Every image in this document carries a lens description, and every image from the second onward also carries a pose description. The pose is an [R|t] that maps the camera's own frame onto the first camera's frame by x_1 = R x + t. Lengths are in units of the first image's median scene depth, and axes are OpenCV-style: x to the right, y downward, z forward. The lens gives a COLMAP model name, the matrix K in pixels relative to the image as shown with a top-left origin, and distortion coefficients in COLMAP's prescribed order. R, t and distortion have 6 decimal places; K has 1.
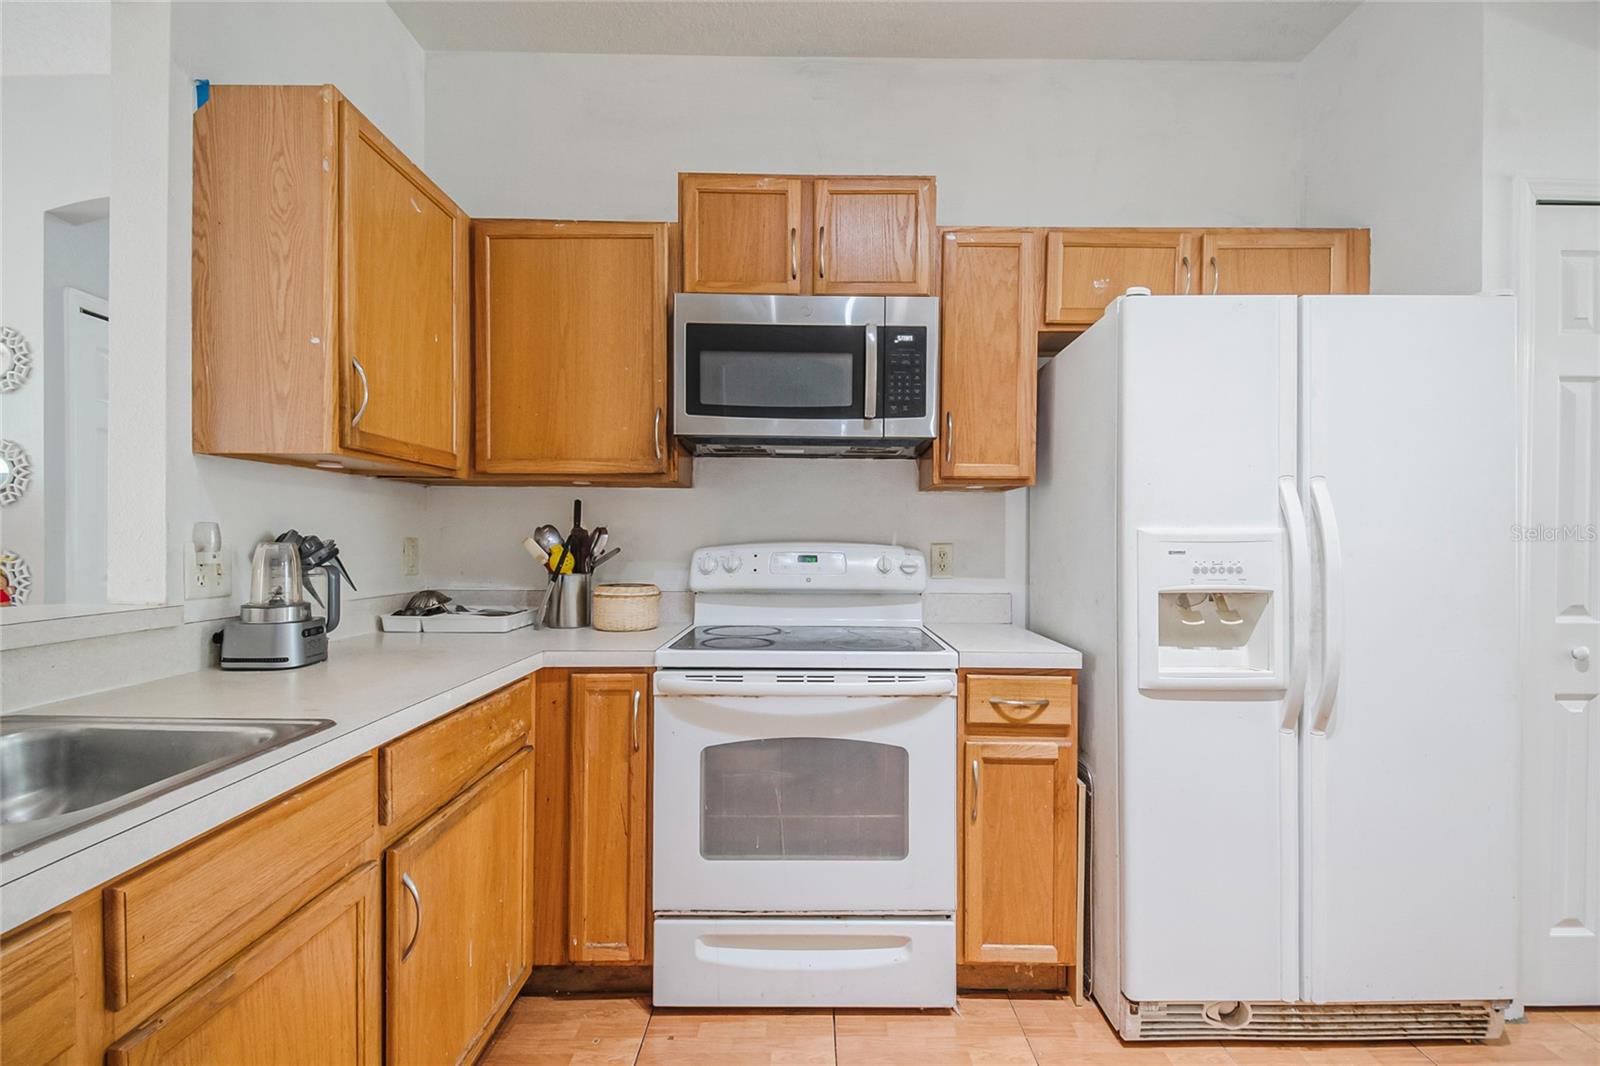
lens RADIAL K [[703.8, 0, 803.2], [0, 703.8, 547.4], [0, 0, 1]] dist [0.017282, -0.016849]
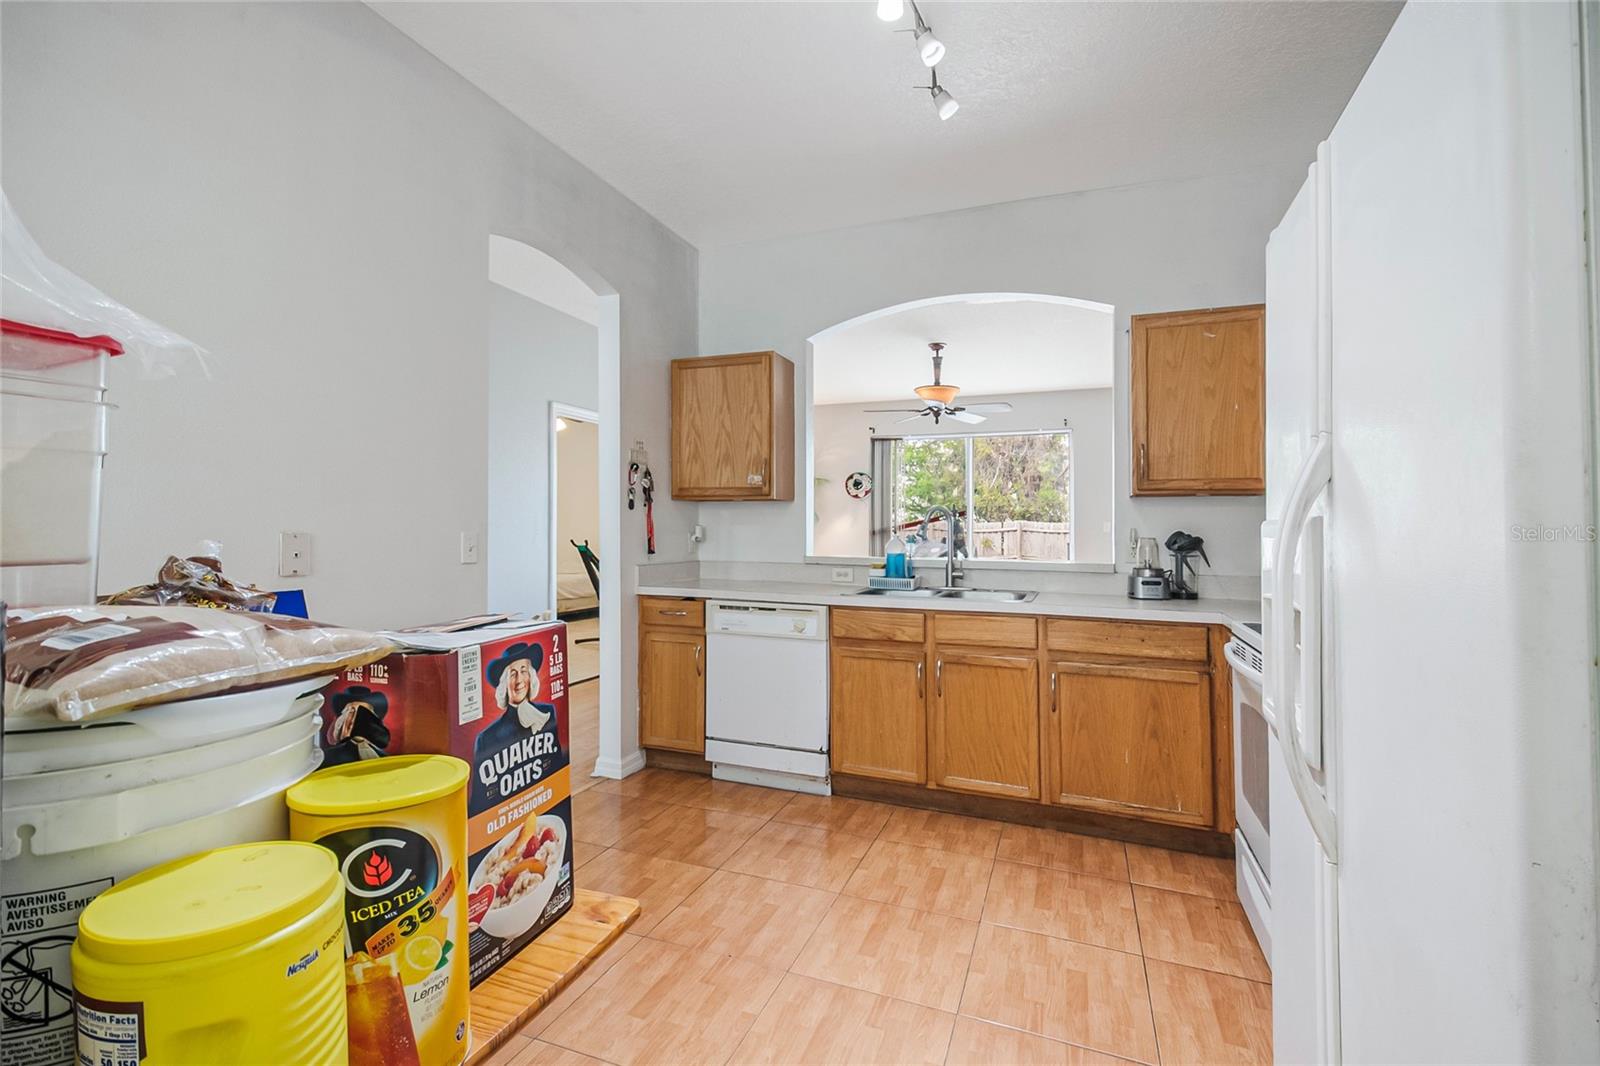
lens RADIAL K [[703.8, 0, 778.3], [0, 703.8, 507.1], [0, 0, 1]] dist [0.017282, -0.016849]
pose [[-0.403090, -0.038327, -0.914358, 1.287097], [-0.020050, 0.999253, -0.033047, -0.005540], [0.914941, 0.005012, -0.403557, 0.703815]]
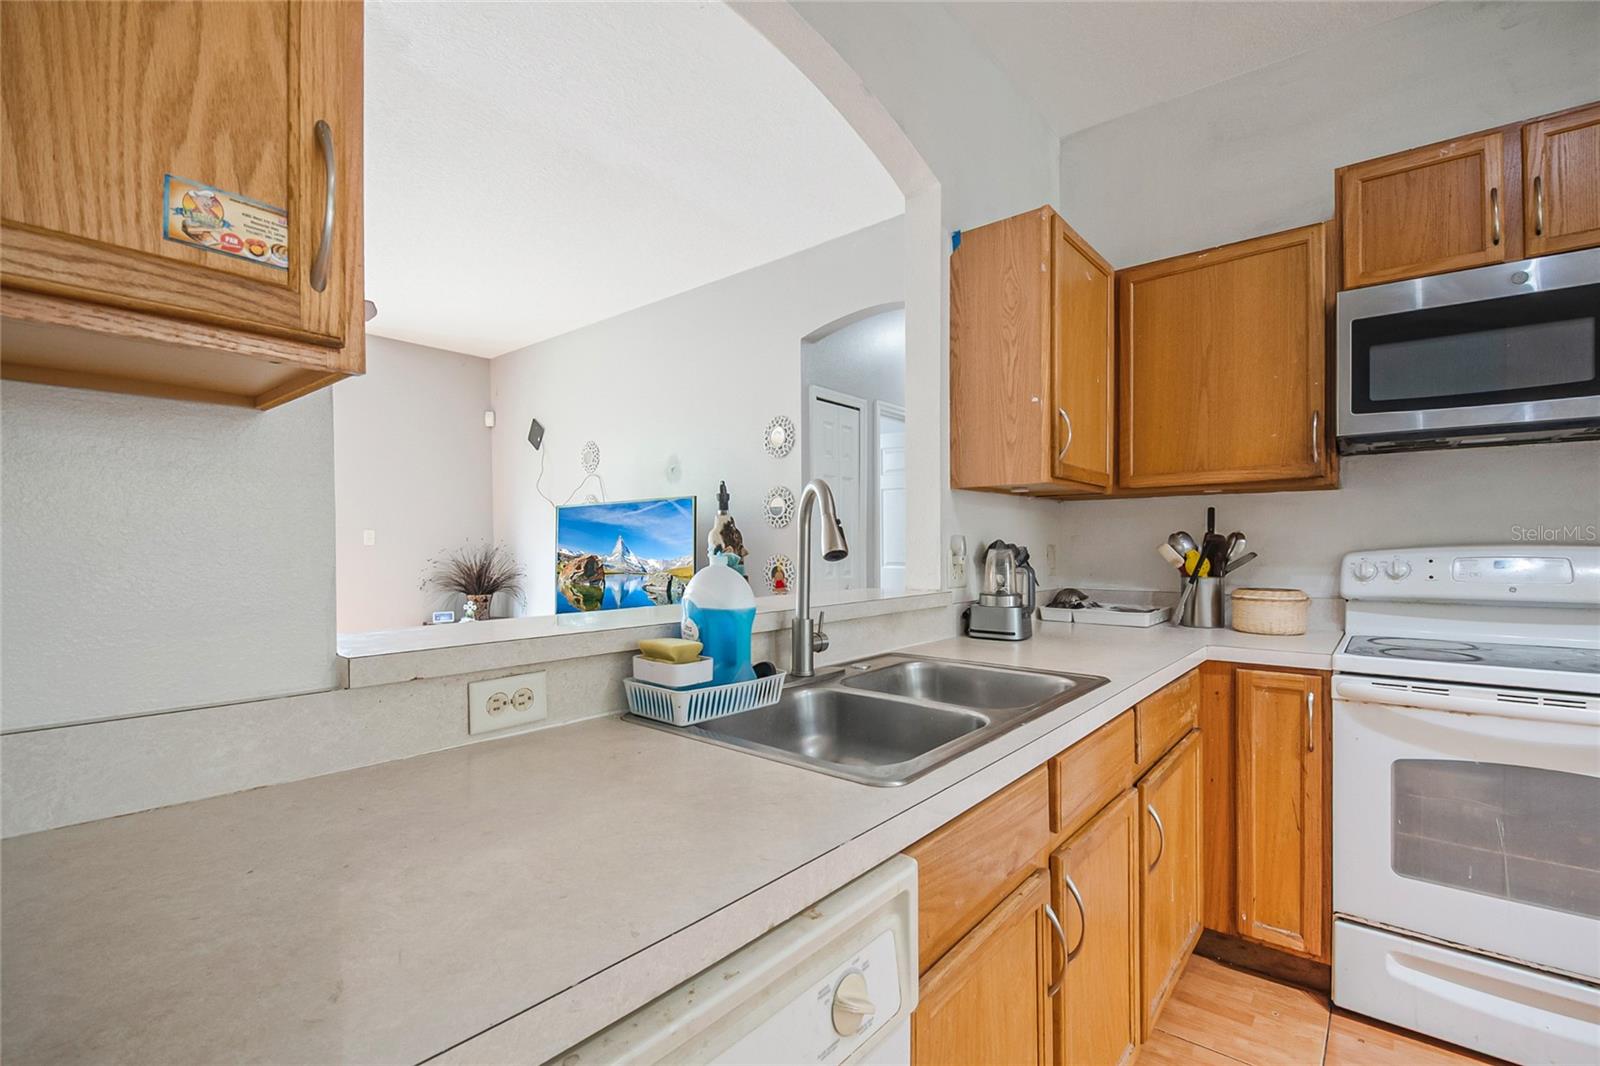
lens RADIAL K [[703.8, 0, 807.6], [0, 703.8, 546.8], [0, 0, 1]] dist [0.017282, -0.016849]
pose [[0.770237, -0.007852, -0.637709, -0.133885], [0.002850, 0.999957, -0.008869, -0.000244], [0.637751, 0.005014, 0.770226, -0.243630]]
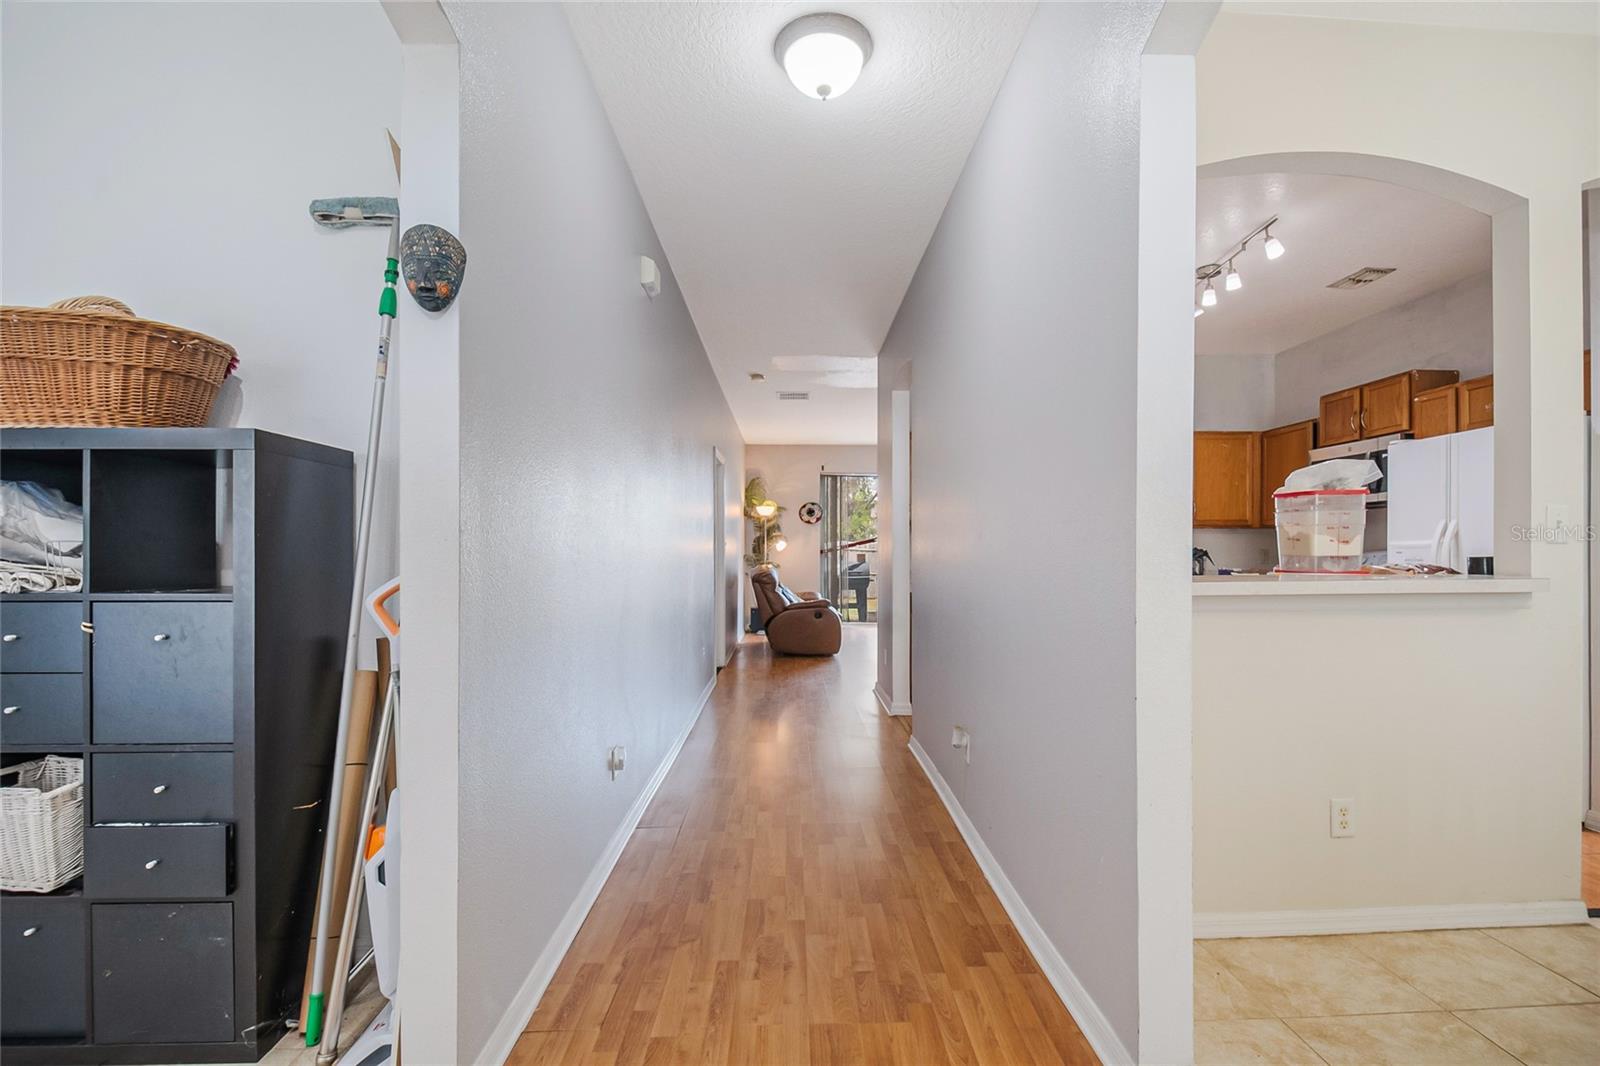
lens RADIAL K [[703.8, 0, 805.6], [0, 703.8, 531.7], [0, 0, 1]] dist [0.017282, -0.016849]
pose [[0.014953, -0.035474, -0.999259, 2.481681], [-0.009312, 0.999322, -0.035615, 0.036832], [0.999845, 0.009838, 0.014613, -0.891033]]
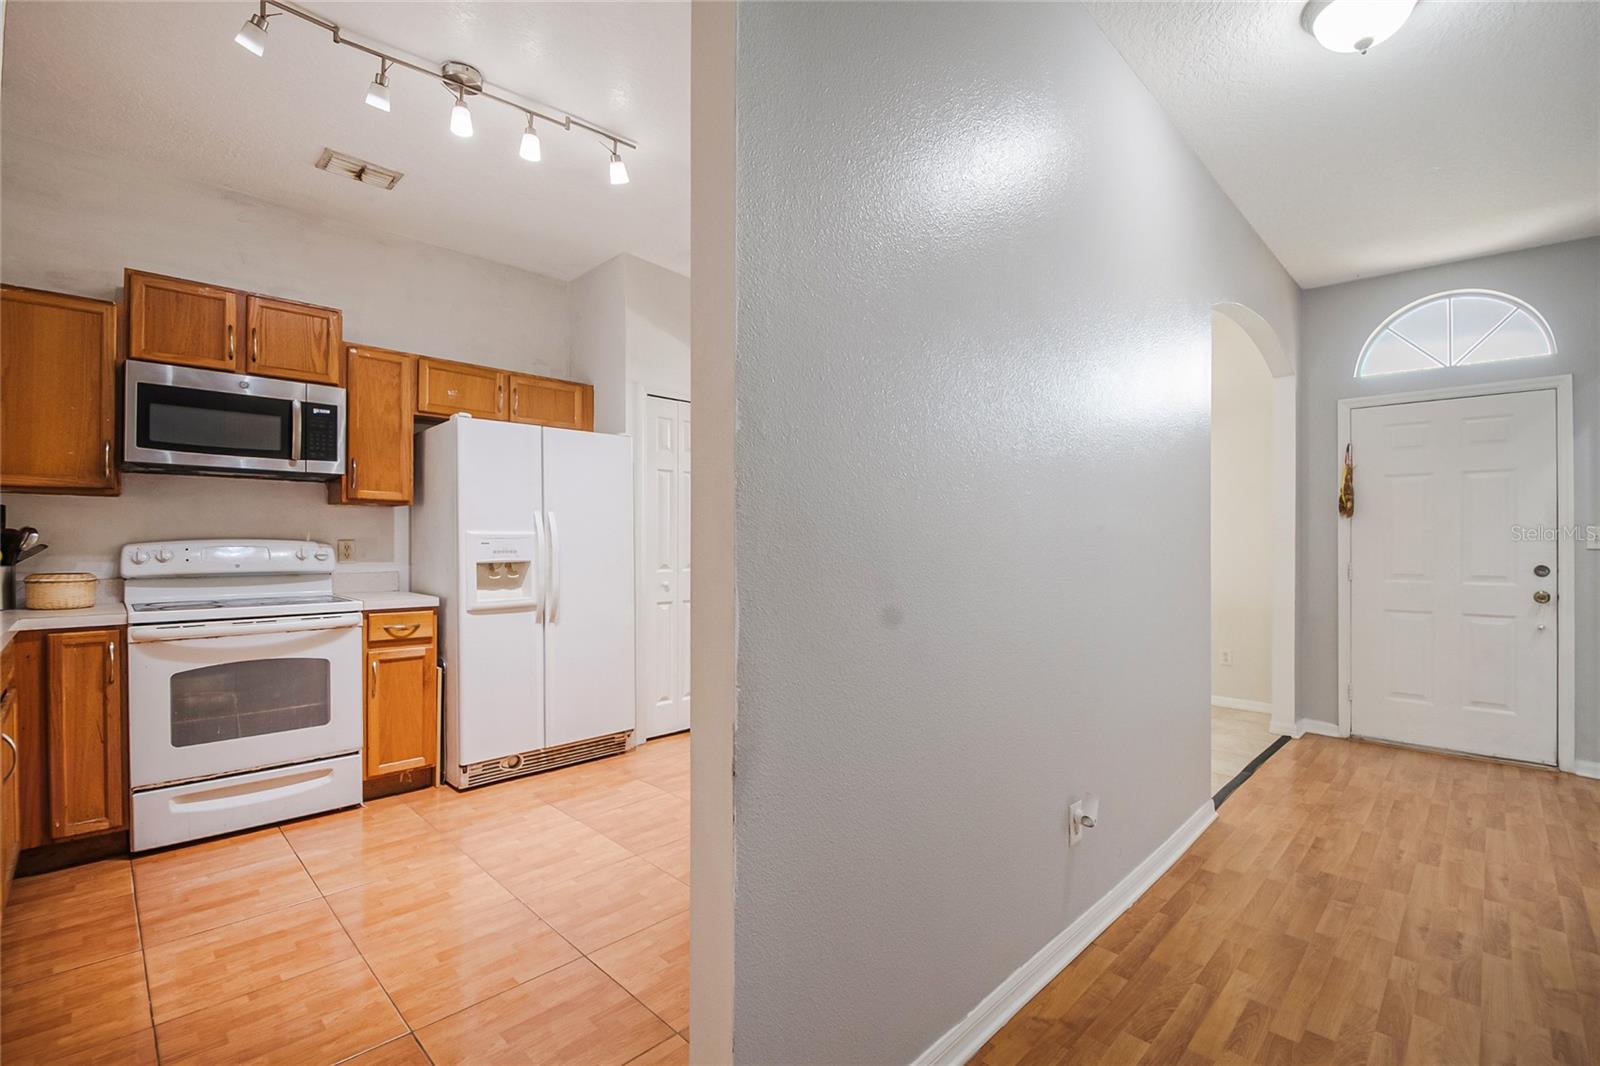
lens RADIAL K [[703.8, 0, 810.0], [0, 703.8, 538.4], [0, 0, 1]] dist [0.017282, -0.016849]
pose [[0.697977, -0.003903, 0.716110, -0.253198], [0.008251, 0.999963, -0.002592, 0.004925], [-0.716073, 0.007718, 0.697983, -0.989310]]
